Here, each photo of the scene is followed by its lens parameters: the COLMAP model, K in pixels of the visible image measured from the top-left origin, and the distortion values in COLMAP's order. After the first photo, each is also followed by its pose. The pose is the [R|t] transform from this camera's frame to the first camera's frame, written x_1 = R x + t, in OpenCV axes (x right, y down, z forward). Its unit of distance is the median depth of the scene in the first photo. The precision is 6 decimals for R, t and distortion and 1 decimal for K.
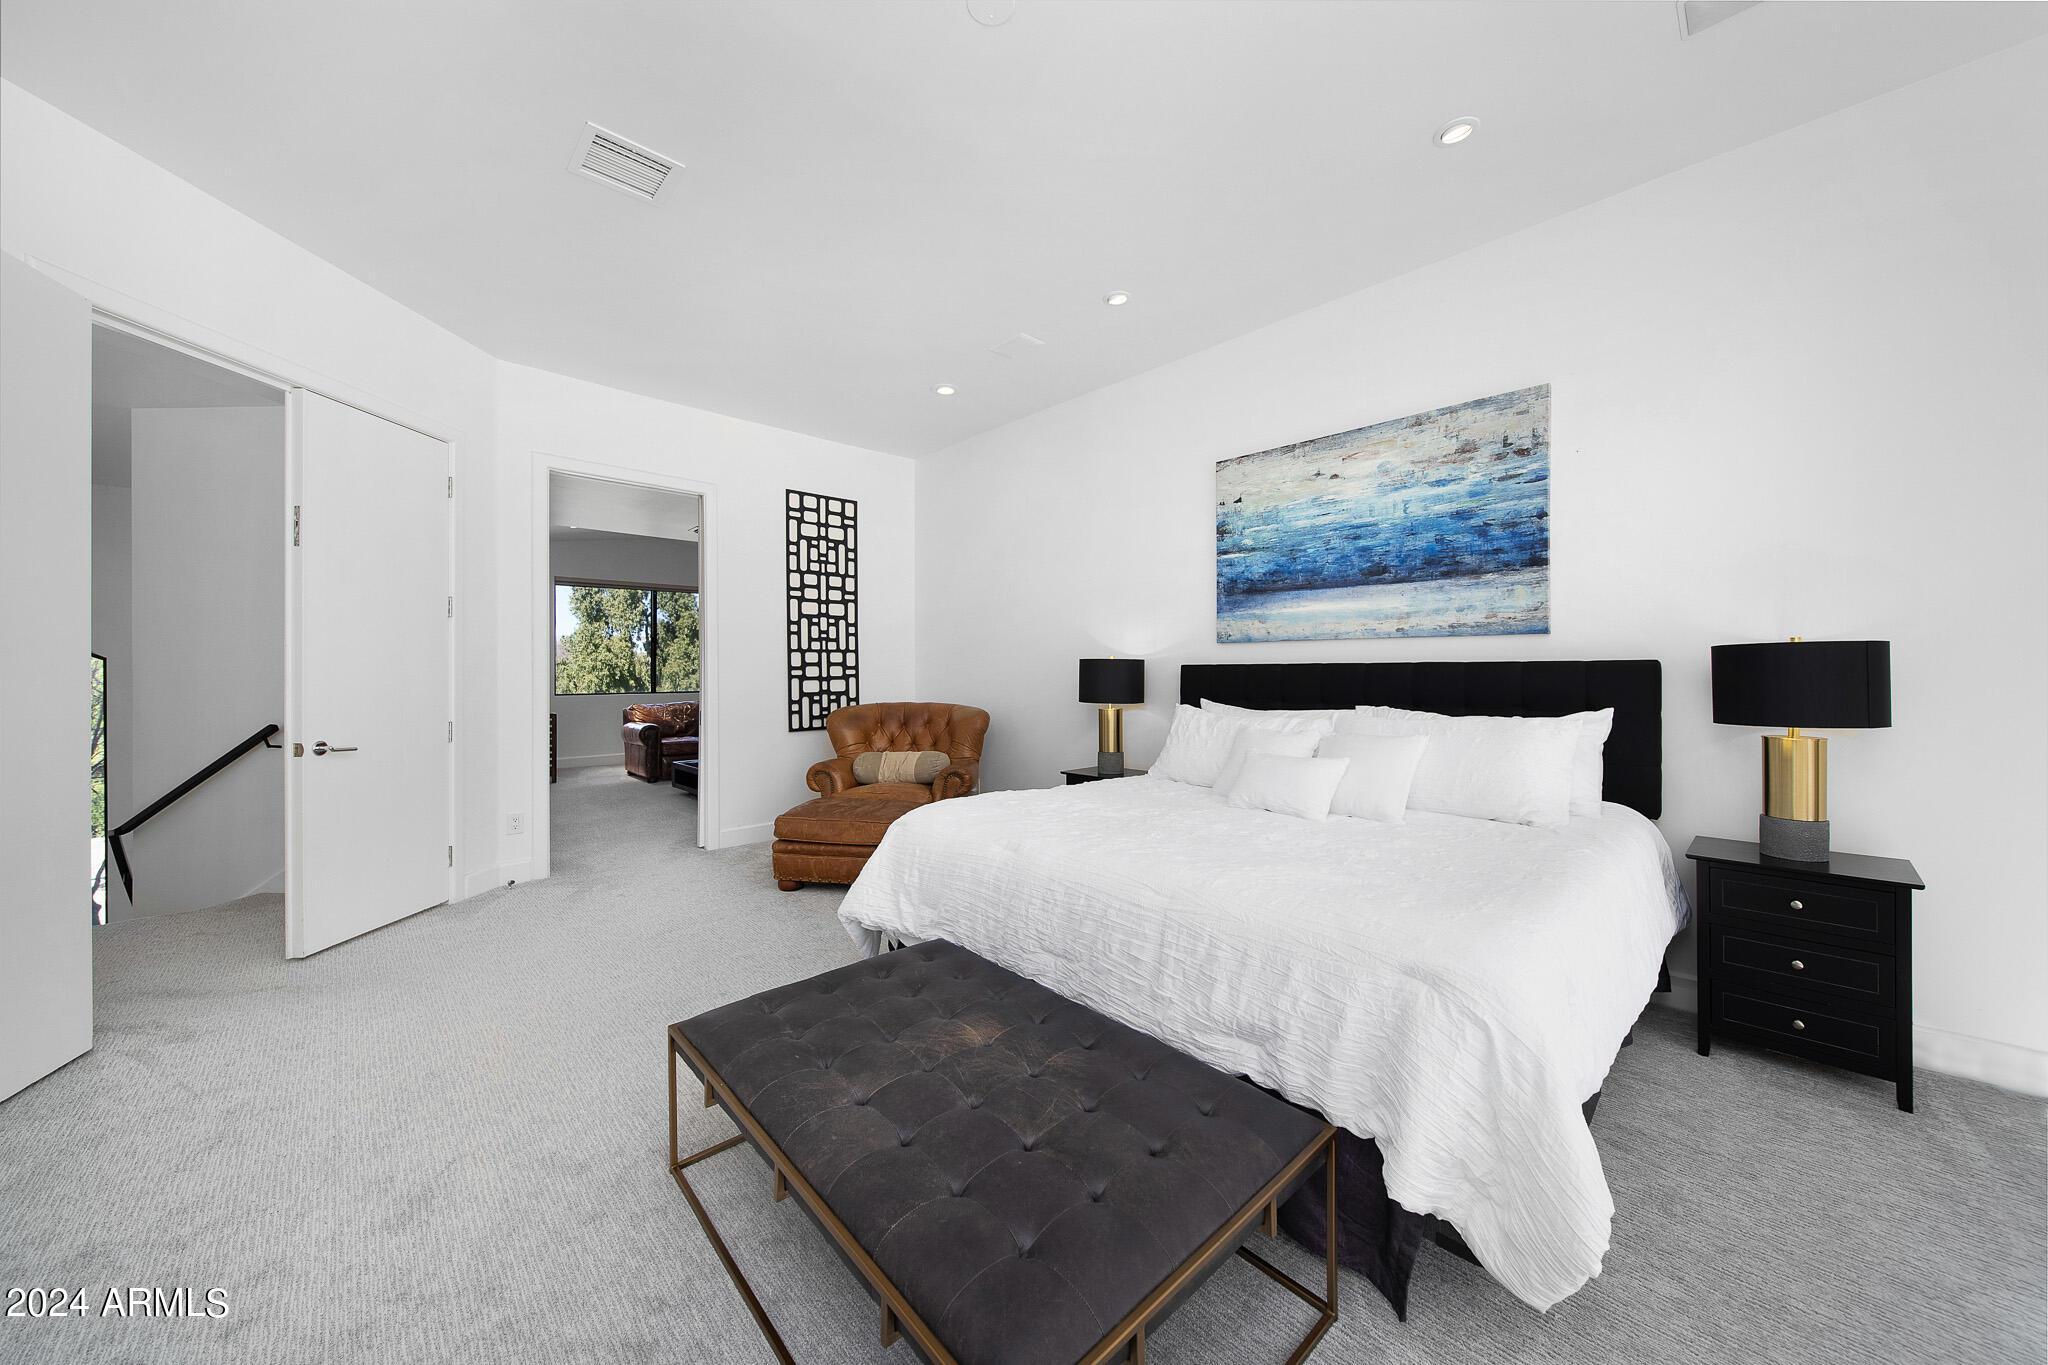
lens RADIAL K [[712.3, 0, 1037.3], [0, 712.3, 675.2], [0, 0, 1]] dist [-0.001497, -0.000307]
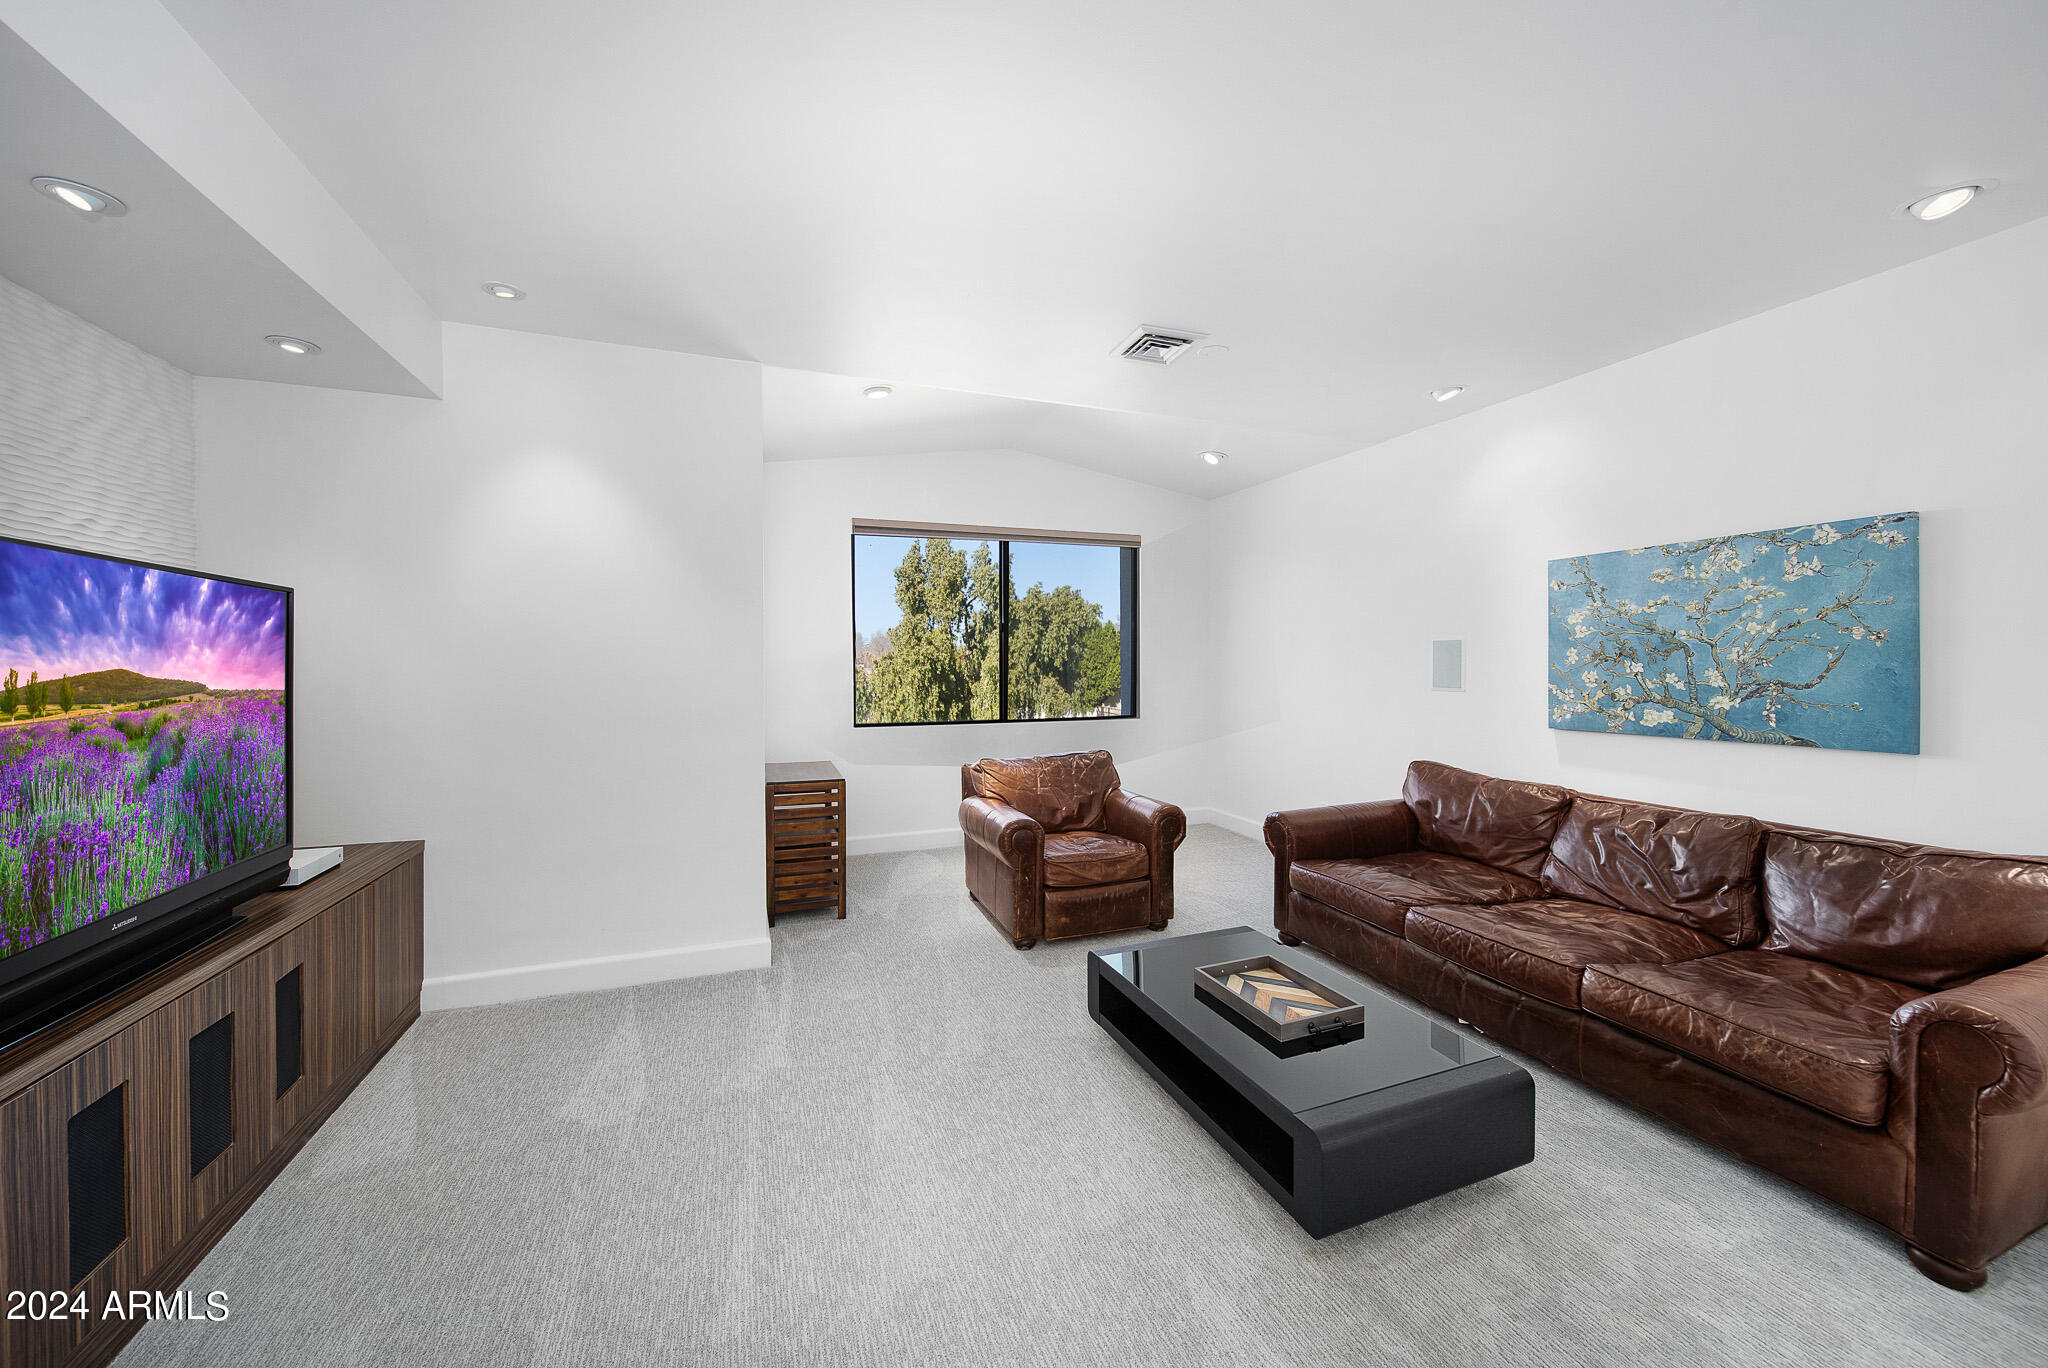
lens RADIAL K [[712.3, 0, 1026.5], [0, 712.3, 667.5], [0, 0, 1]] dist [-0.001497, -0.000307]
pose [[0.918642, -0.000876, -0.395090, -0.116138], [0.002981, 0.999984, 0.004716, -0.006954], [0.395080, -0.005510, 0.918630, 0.189740]]
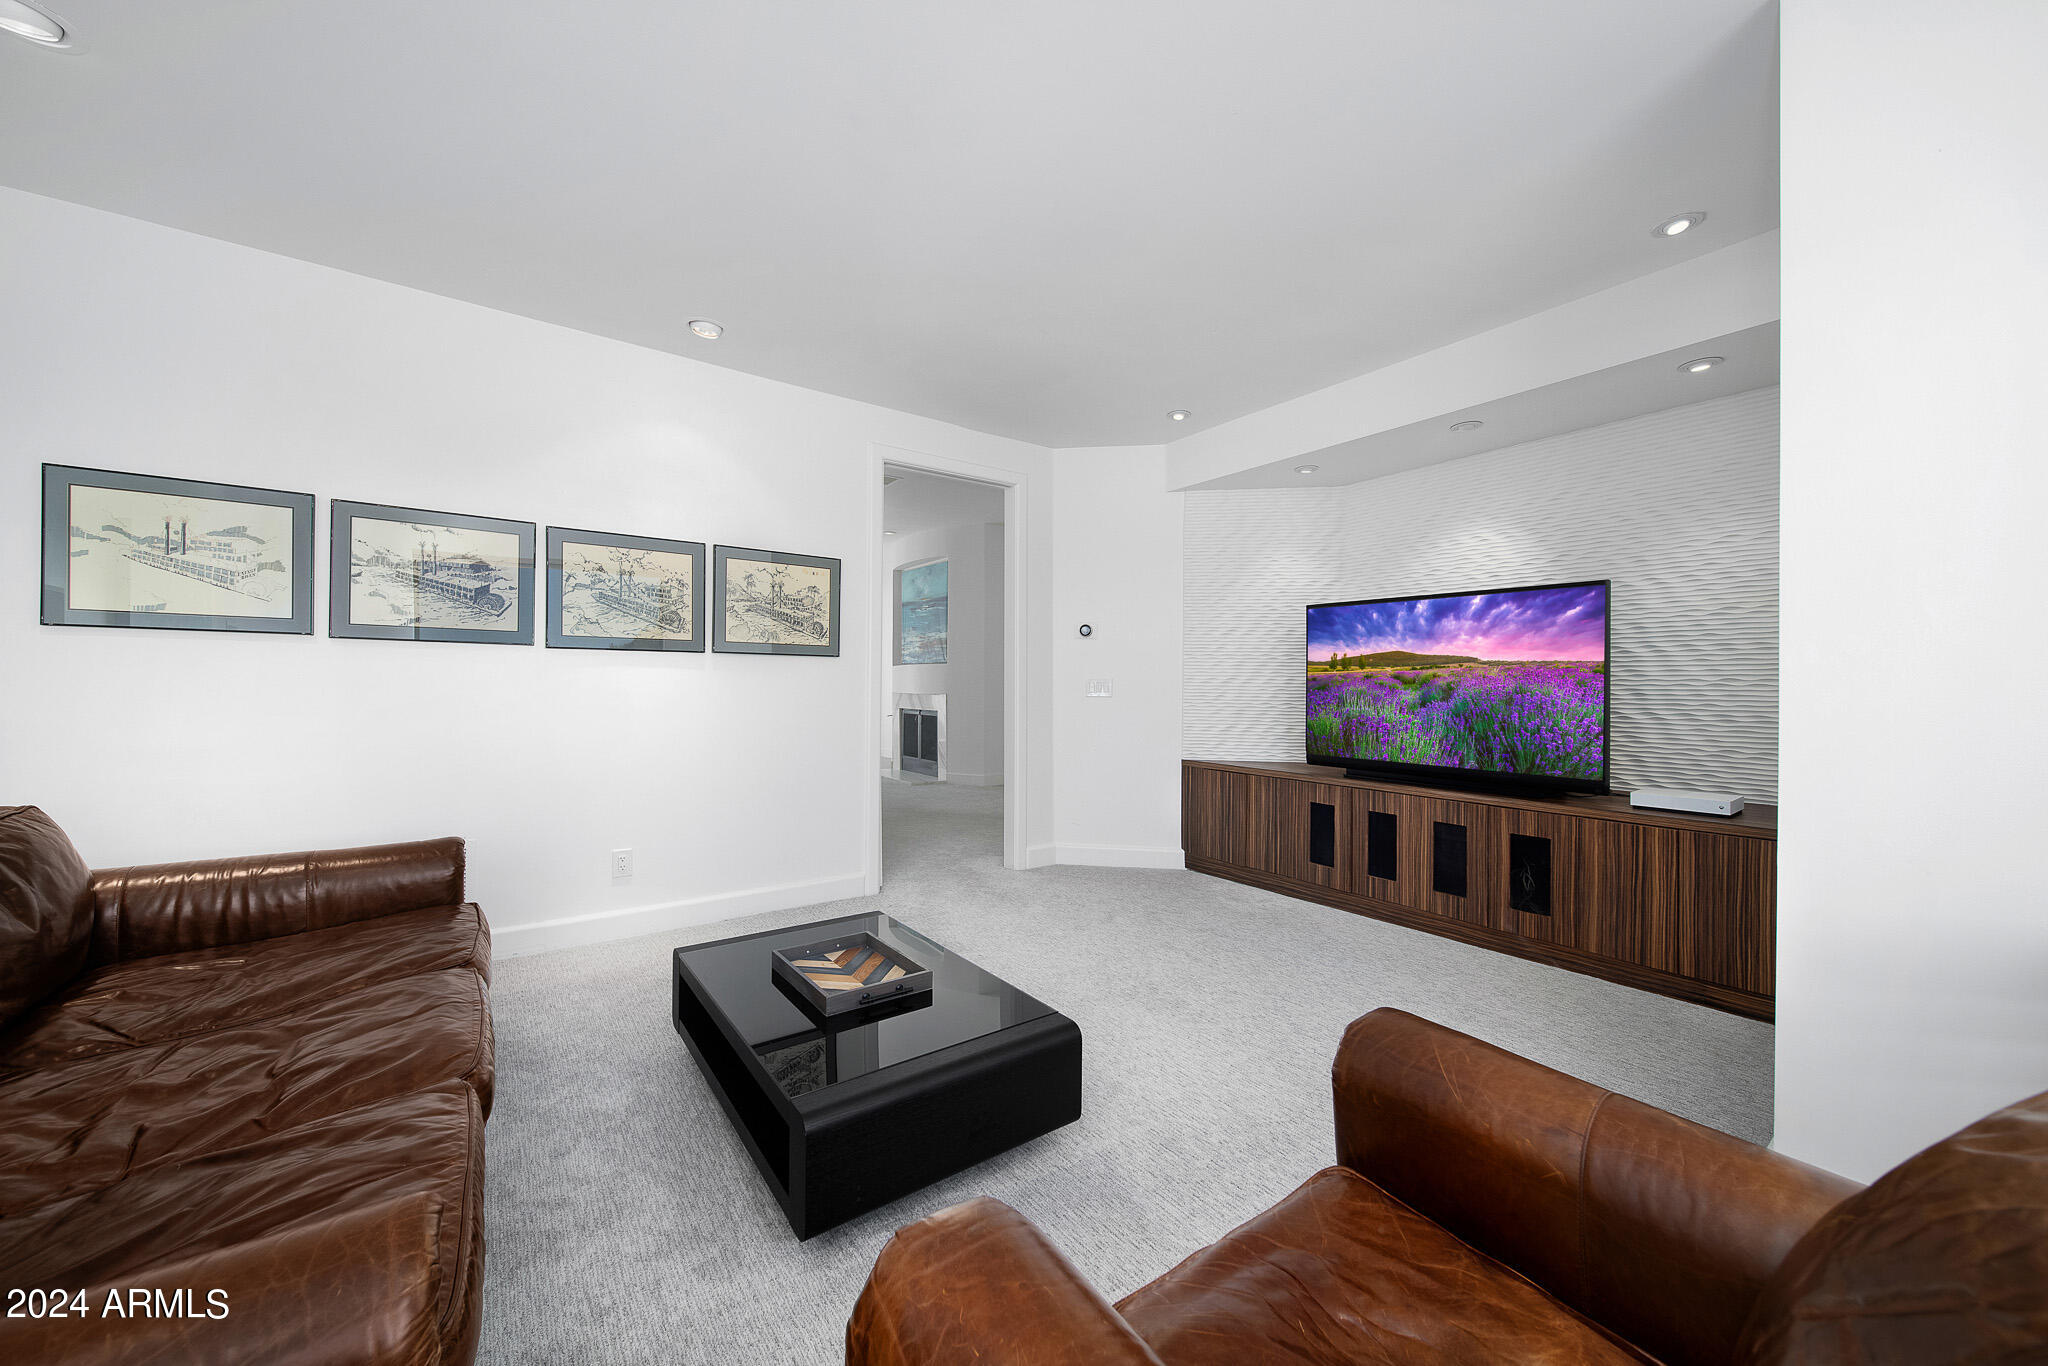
lens RADIAL K [[712.3, 0, 1023.3], [0, 712.3, 690.4], [0, 0, 1]] dist [-0.001497, -0.000307]
pose [[-0.994495, -0.004521, 0.104688, -0.188509], [-0.004414, 0.999989, 0.001254, 0.006839], [-0.104693, 0.000785, -0.994504, 0.485055]]
